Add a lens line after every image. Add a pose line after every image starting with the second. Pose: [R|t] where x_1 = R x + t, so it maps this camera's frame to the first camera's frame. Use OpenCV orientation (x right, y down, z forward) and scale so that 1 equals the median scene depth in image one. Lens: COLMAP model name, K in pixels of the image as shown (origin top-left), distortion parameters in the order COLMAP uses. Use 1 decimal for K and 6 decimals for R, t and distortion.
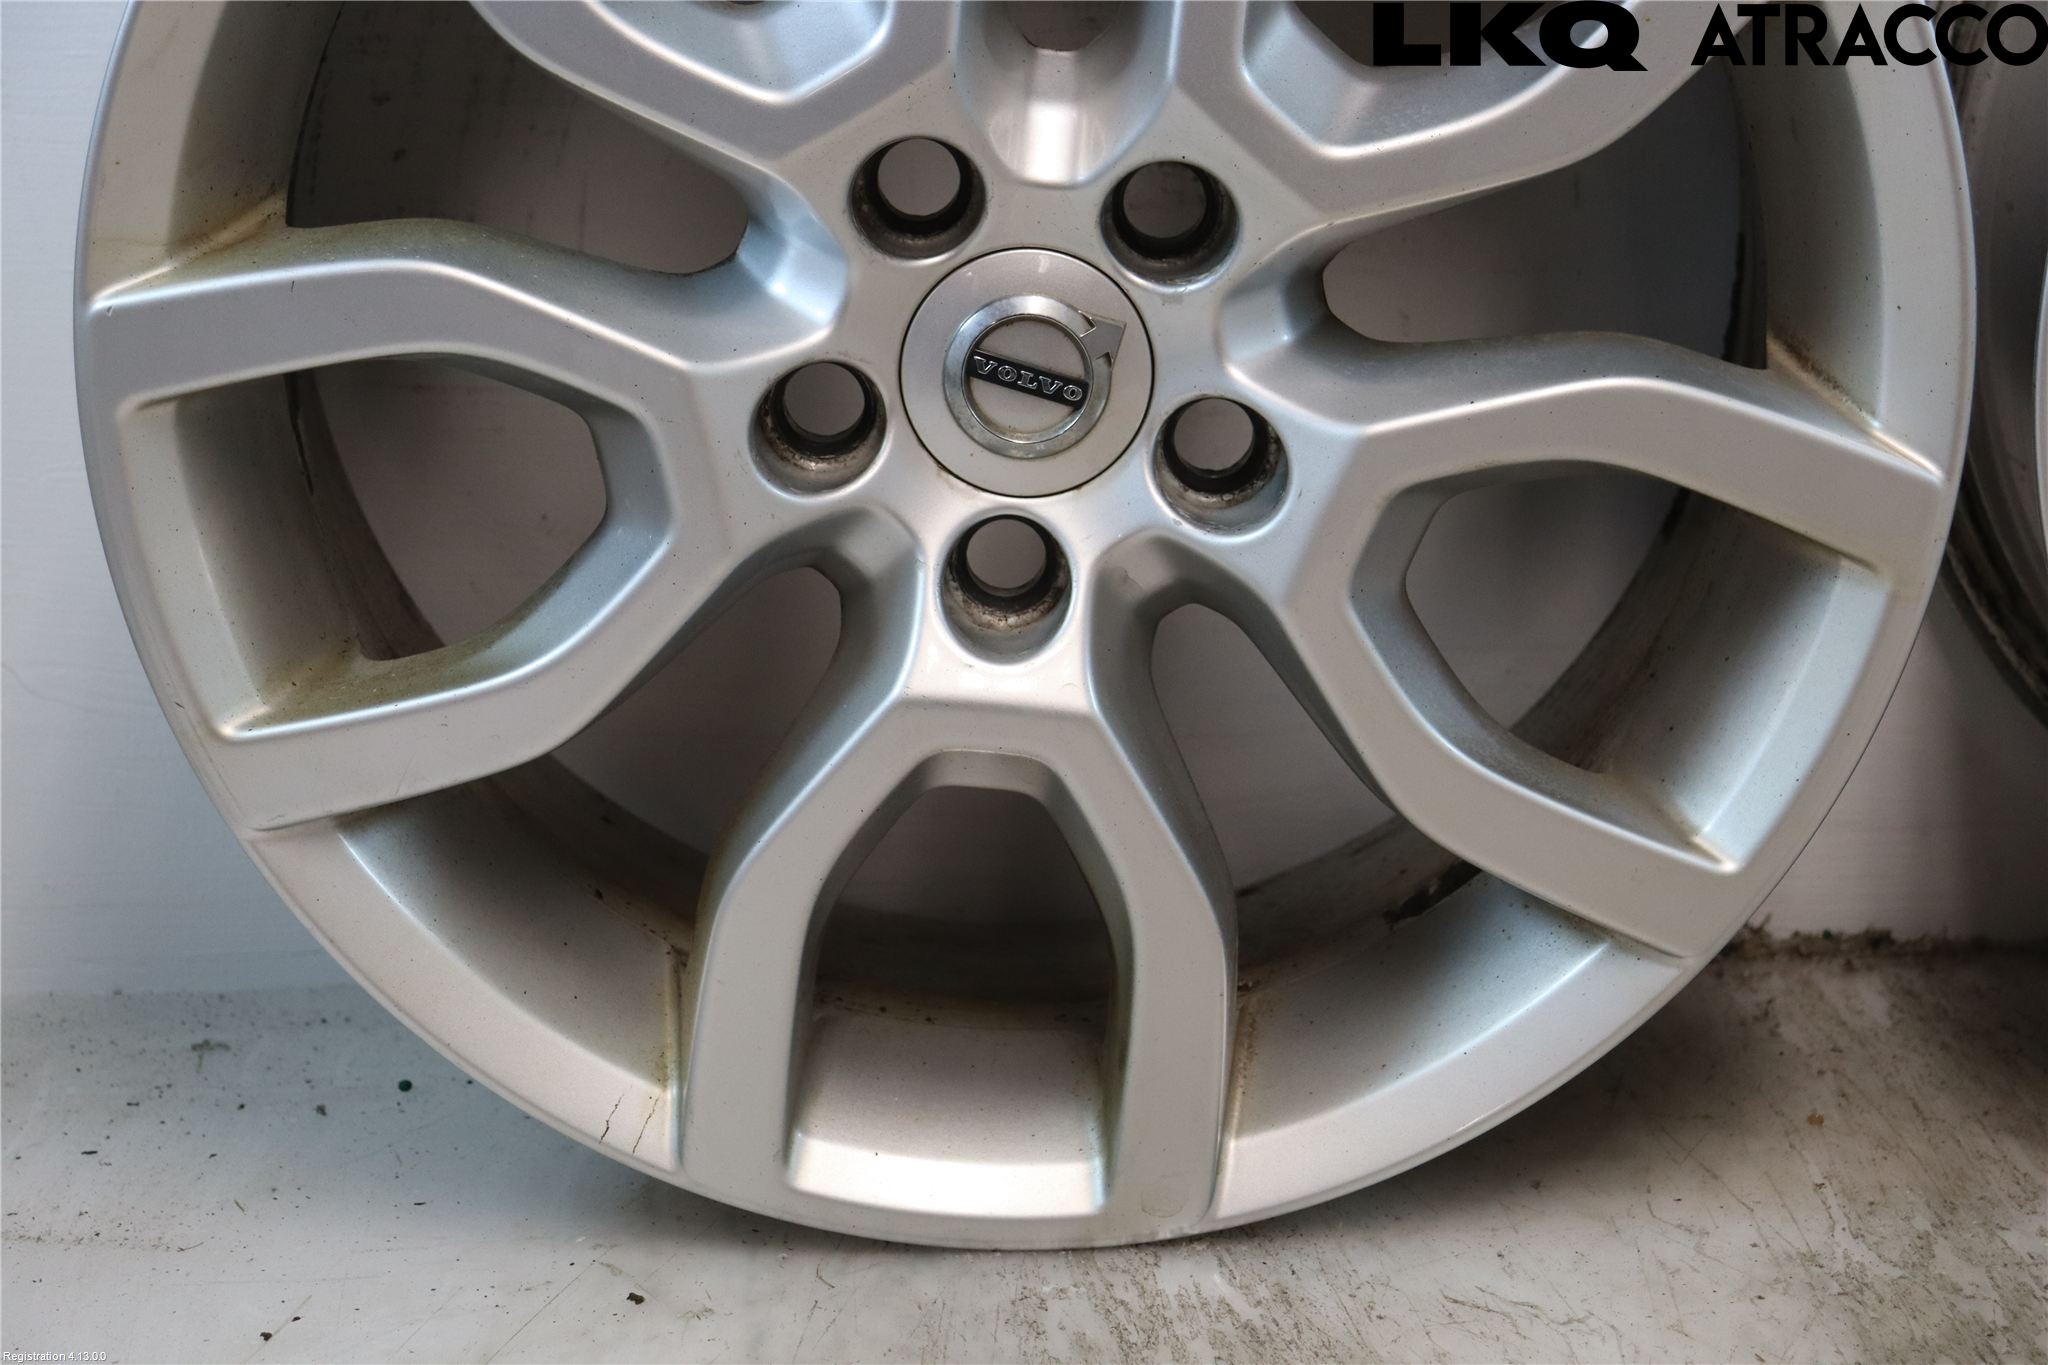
lens RADIAL K [[3953.8, 0, 1018.9], [0, 3953.8, 692.8], [0, 0, 1]] dist [0.203174, 0.414630]
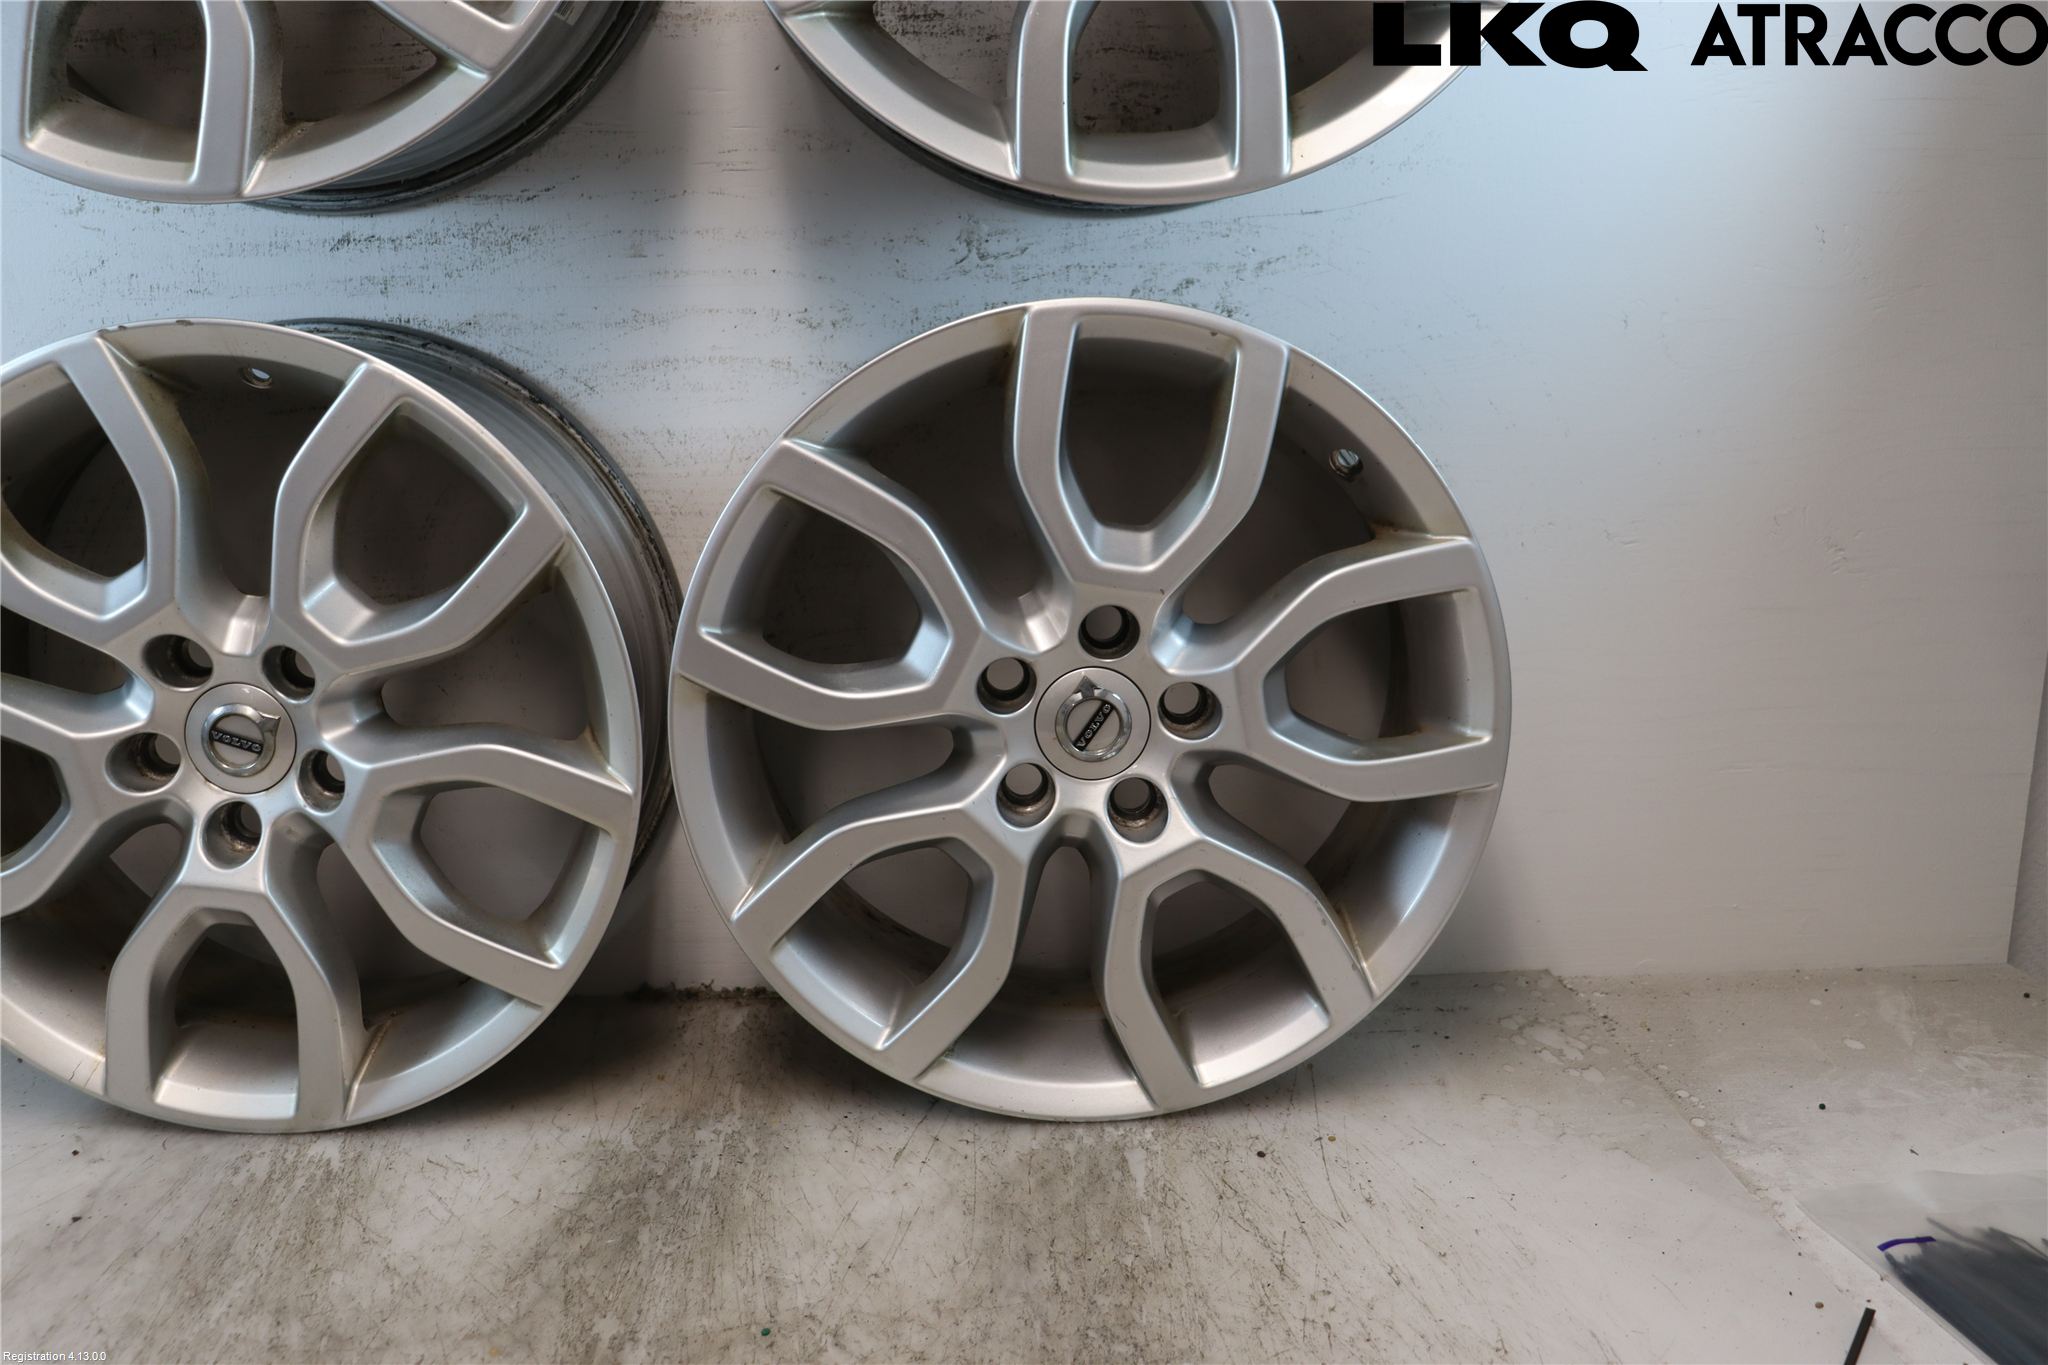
lens RADIAL K [[1770.7, 0, 1030.9], [0, 1770.7, 696.4], [0, 0, 1]] dist [-0.173163, 0.160354]
pose [[0.999508, 0.007537, 0.030440, 0.417254], [-0.005032, 0.996657, -0.081547, -0.027739], [-0.030953, 0.081354, 0.996205, 0.022422]]
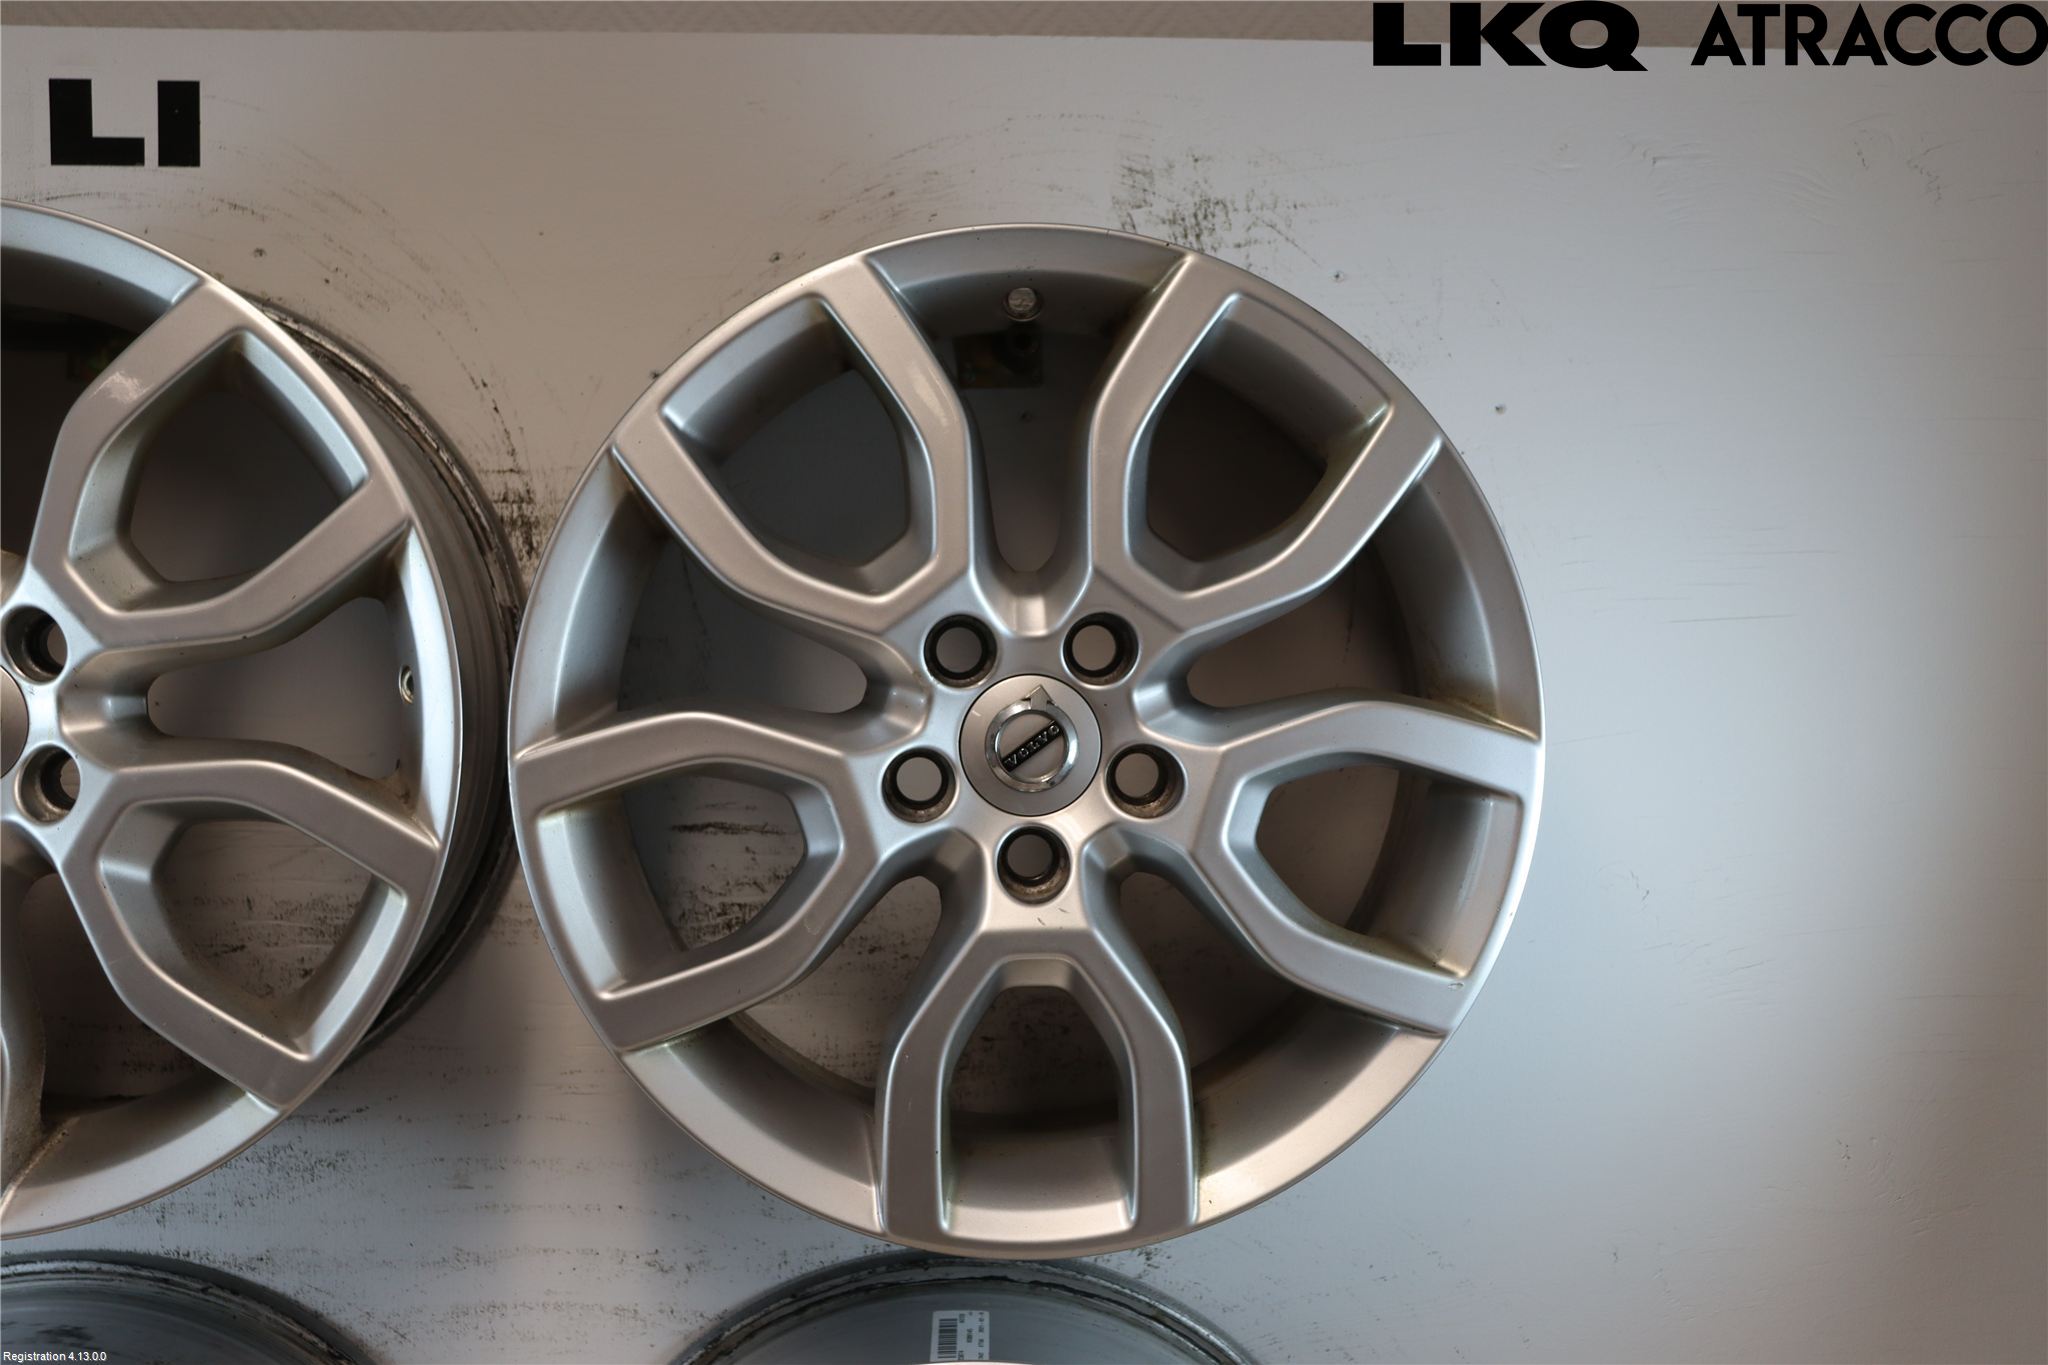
lens RADIAL K [[2185.2, 0, 1023.9], [0, 2185.2, 708.9], [0, 0, 1]] dist [-0.109241, 0.204812]
pose [[0.999040, 0.025665, 0.035489, 0.457604], [-0.014957, 0.961526, -0.274306, -0.323927], [-0.041164, 0.273512, 0.960987, -0.115946]]
